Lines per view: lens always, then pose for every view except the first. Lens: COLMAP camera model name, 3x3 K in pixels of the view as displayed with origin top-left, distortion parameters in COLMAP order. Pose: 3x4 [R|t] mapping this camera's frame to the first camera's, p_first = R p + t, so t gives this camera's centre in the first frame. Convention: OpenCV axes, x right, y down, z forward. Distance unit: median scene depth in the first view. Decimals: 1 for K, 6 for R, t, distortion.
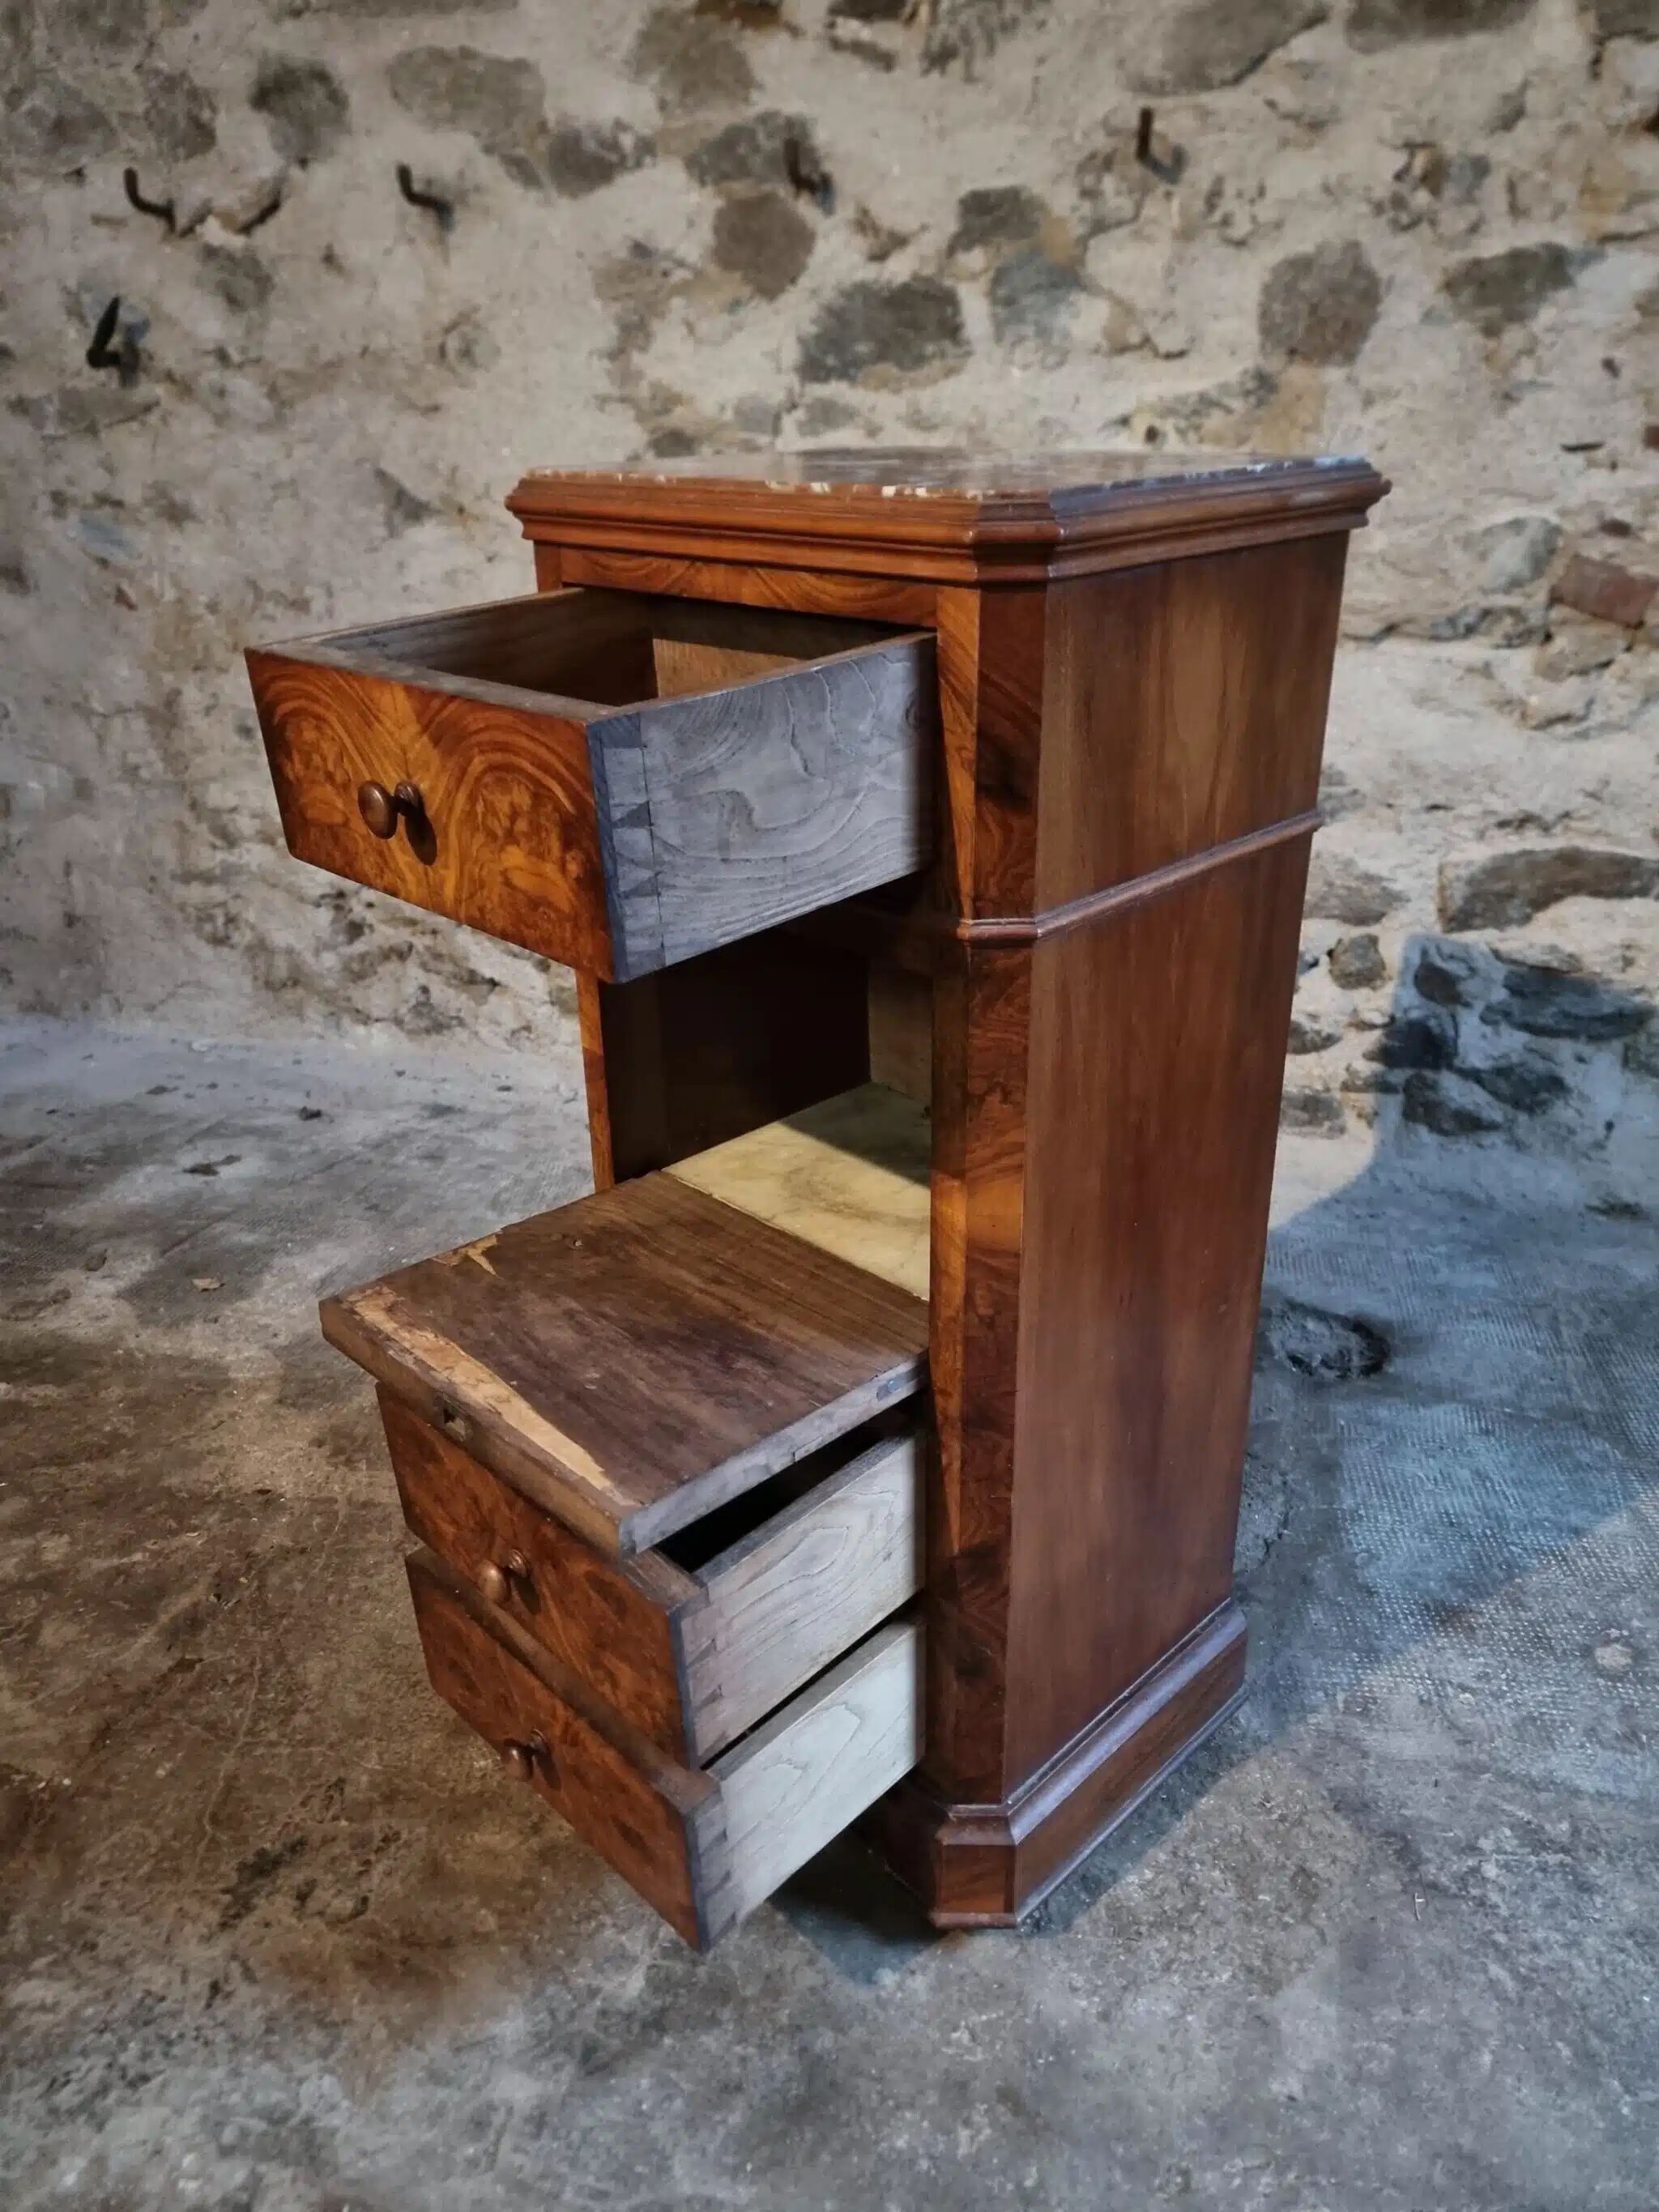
lens RADIAL K [[1590.4, 0, 825.7], [0, 1590.4, 1108.9], [0, 0, 1]] dist [0.070654, -0.065779]
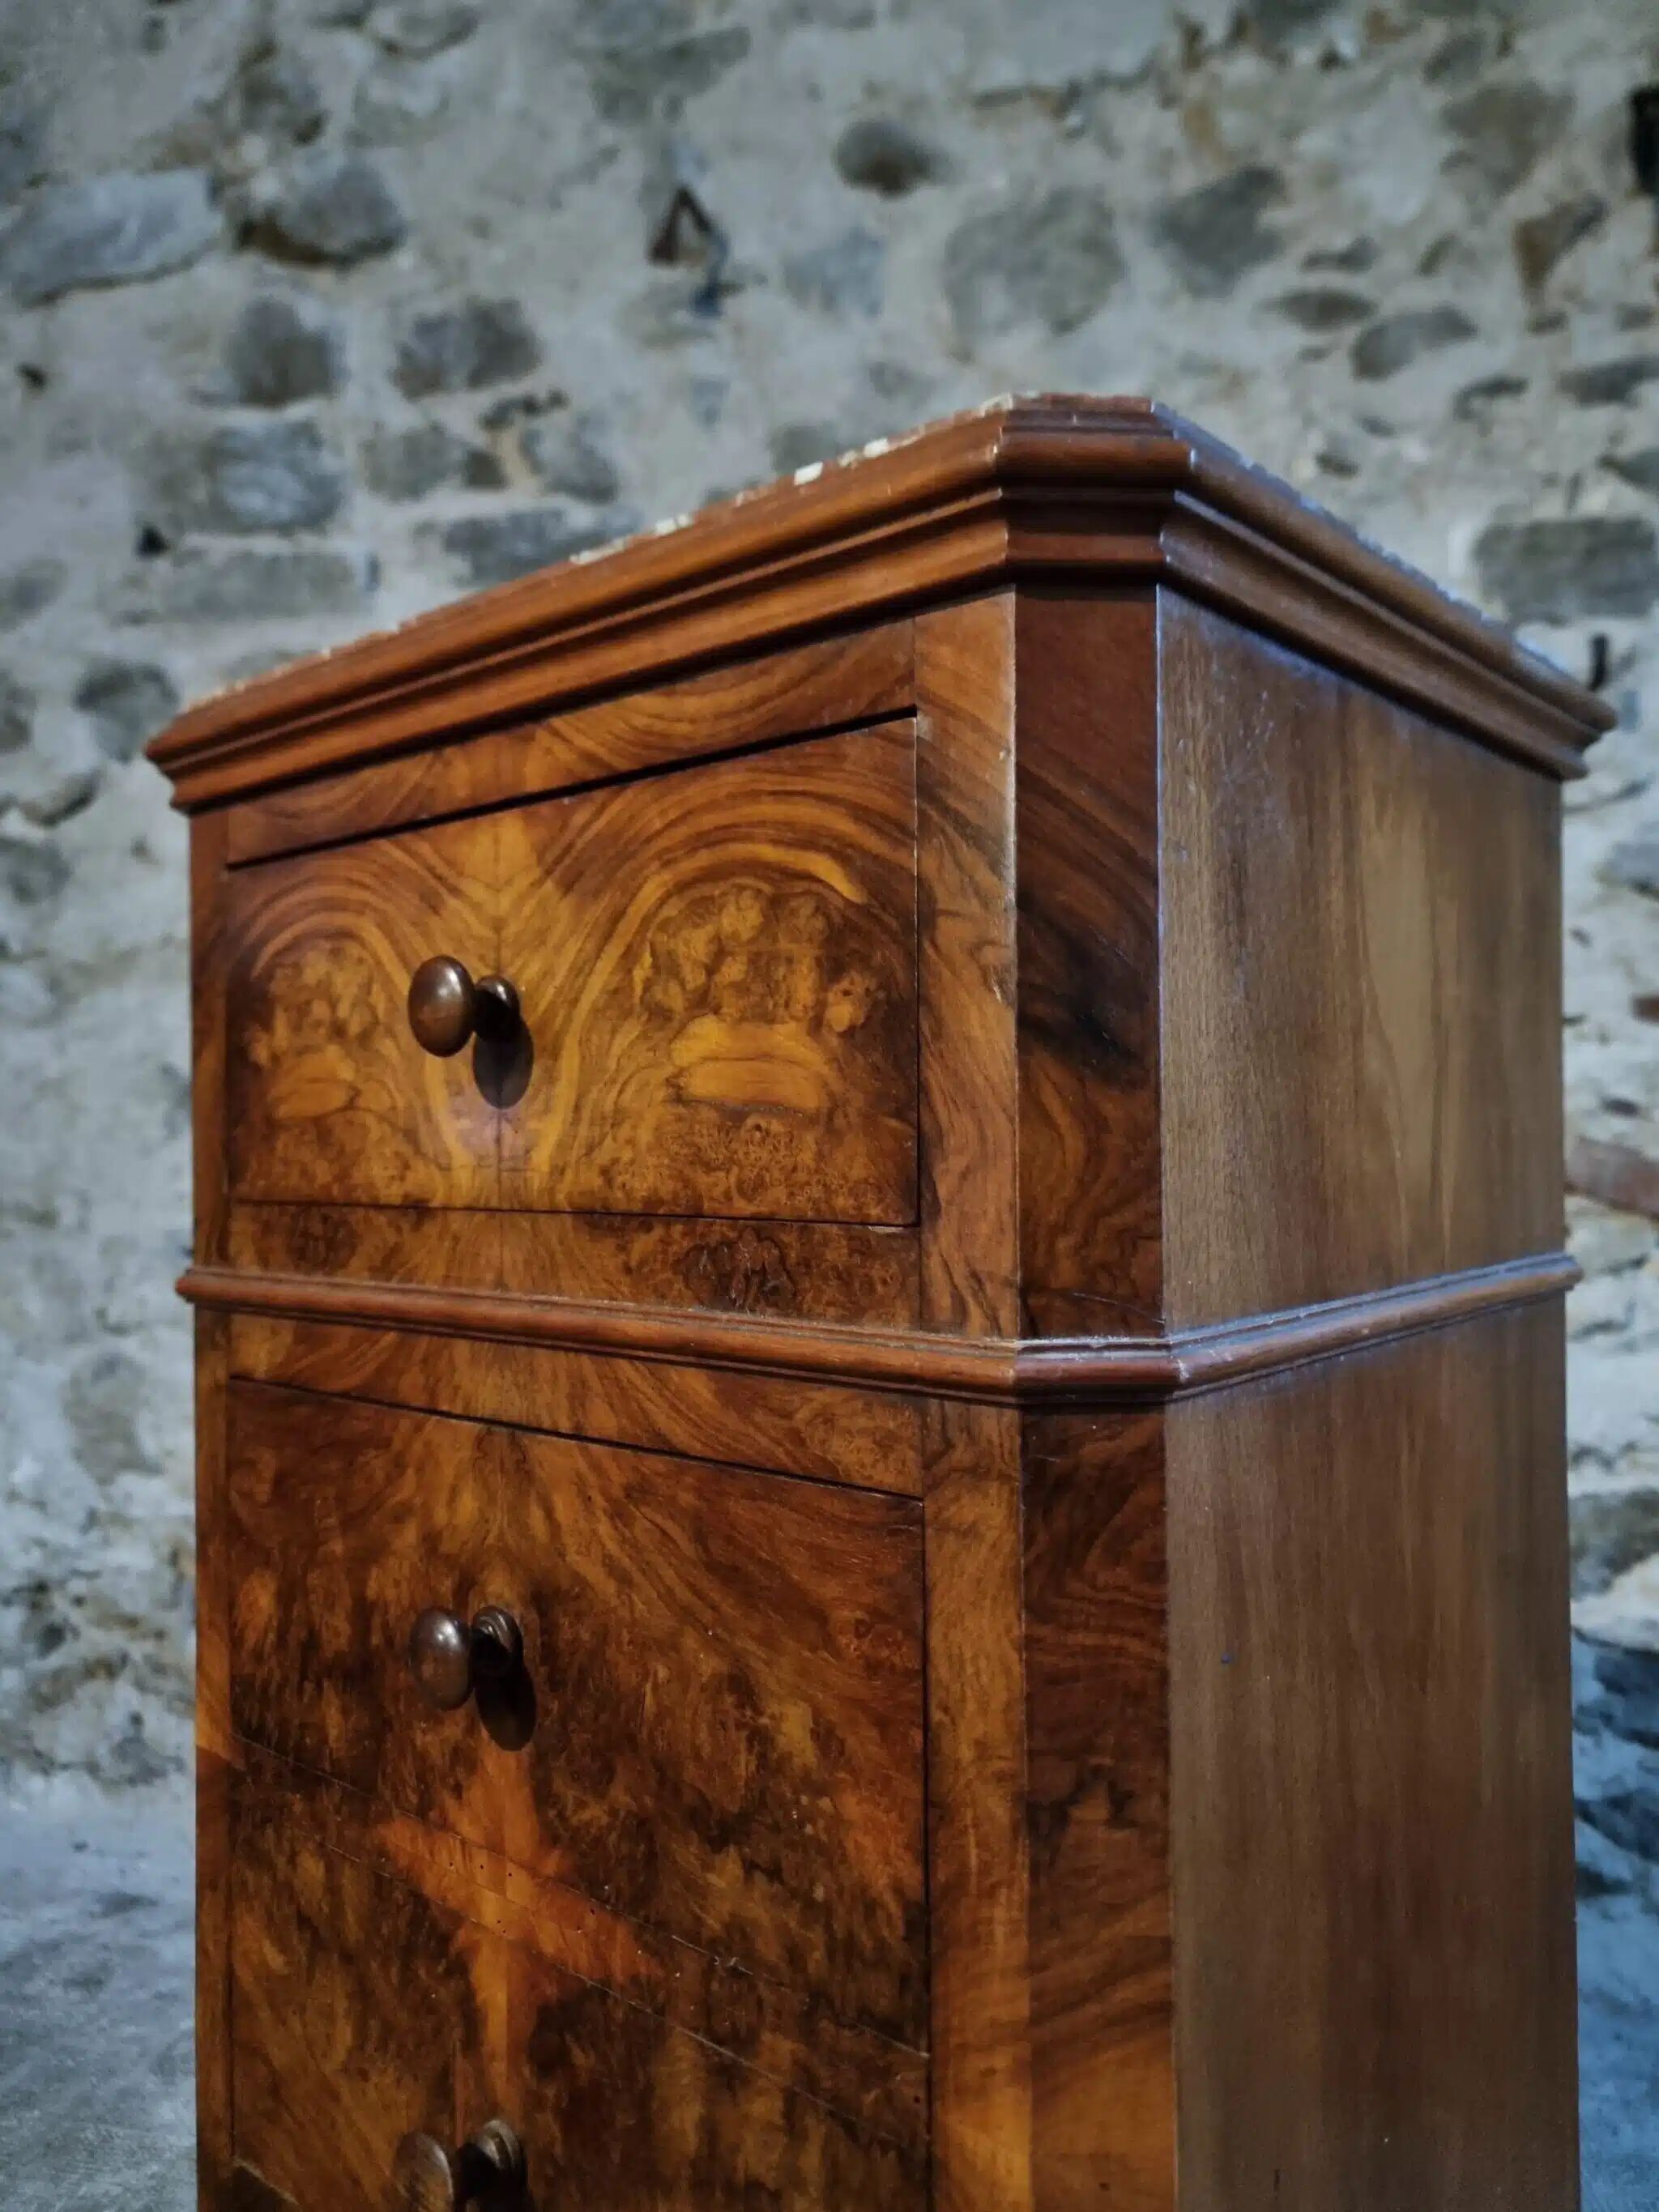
lens RADIAL K [[1615.5, 0, 828.2], [0, 1615.5, 1123.8], [0, 0, 1]] dist [0.049549, -0.035604]
pose [[0.996822, 0.010115, 0.079015, 0.003237], [0.024329, 0.905854, -0.422891, 0.003324], [-0.075853, 0.423470, 0.902729, 0.242328]]
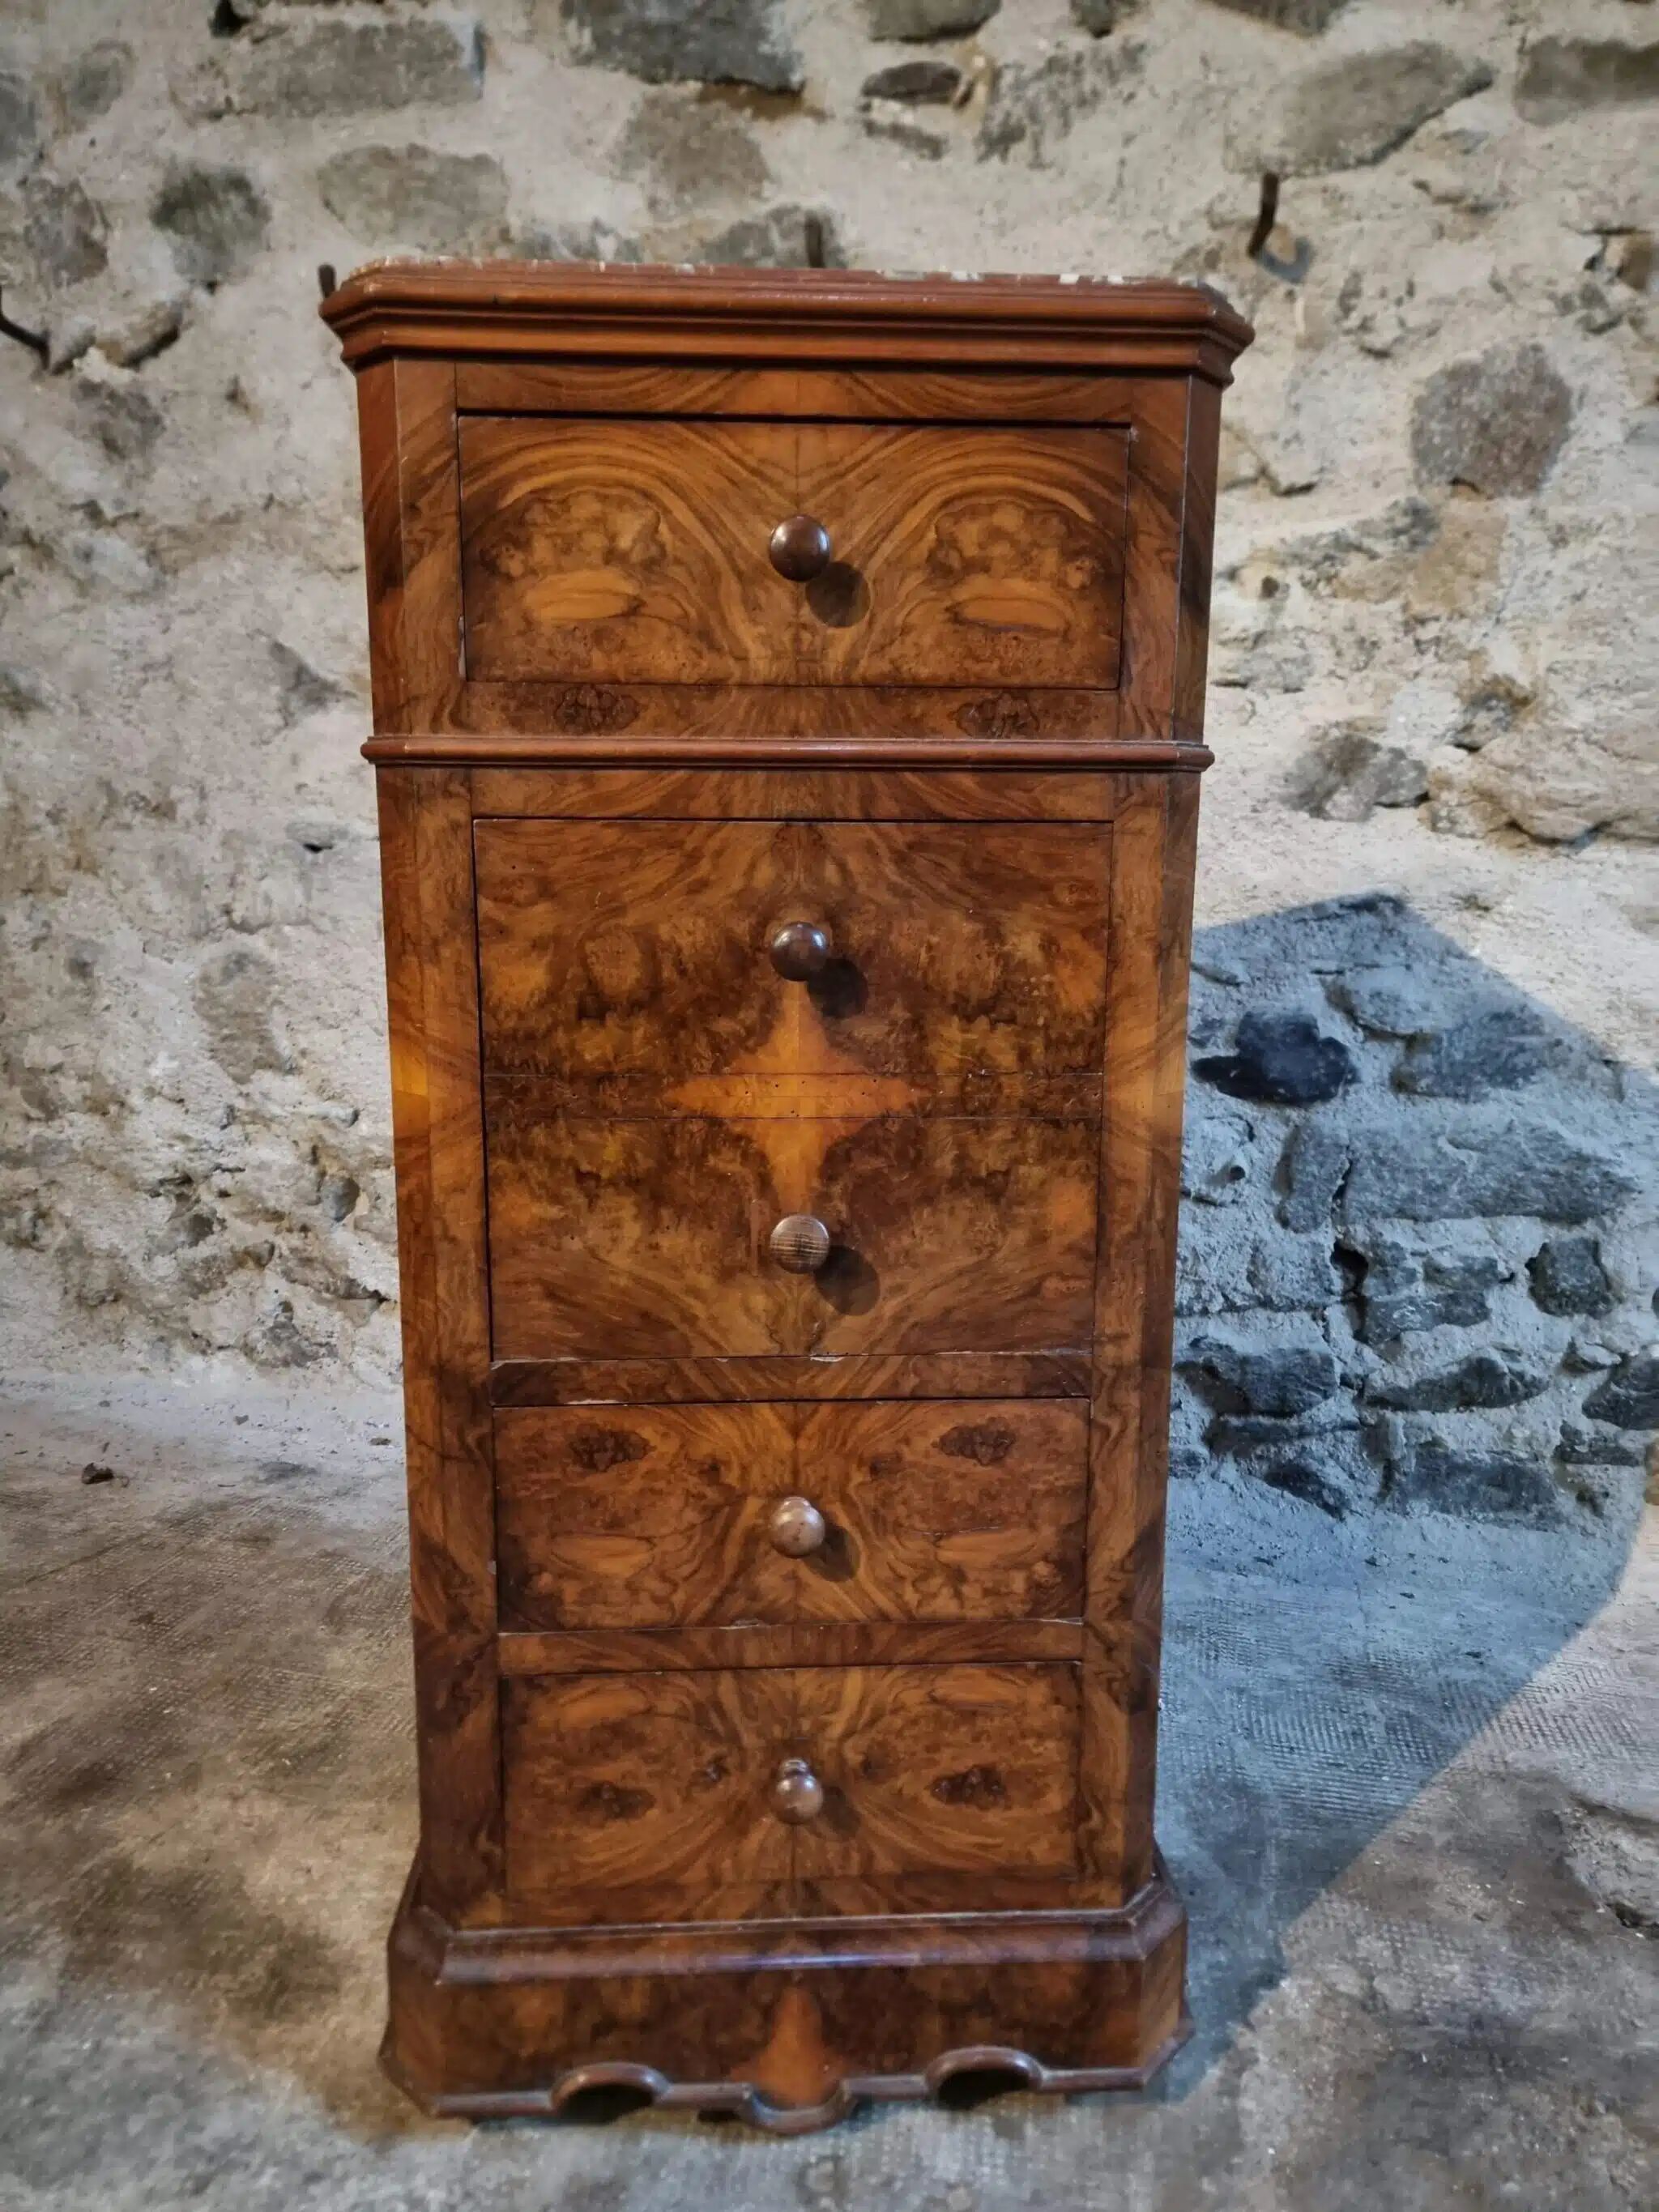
lens RADIAL K [[1548.0, 0, 837.3], [0, 1548.0, 1116.7], [0, 0, 1]] dist [0.069313, -0.066204]
pose [[0.999151, 0.022258, 0.034680, -0.025613], [-0.013627, 0.972696, -0.231683, 0.006432], [-0.038890, 0.231014, 0.972173, 0.332300]]
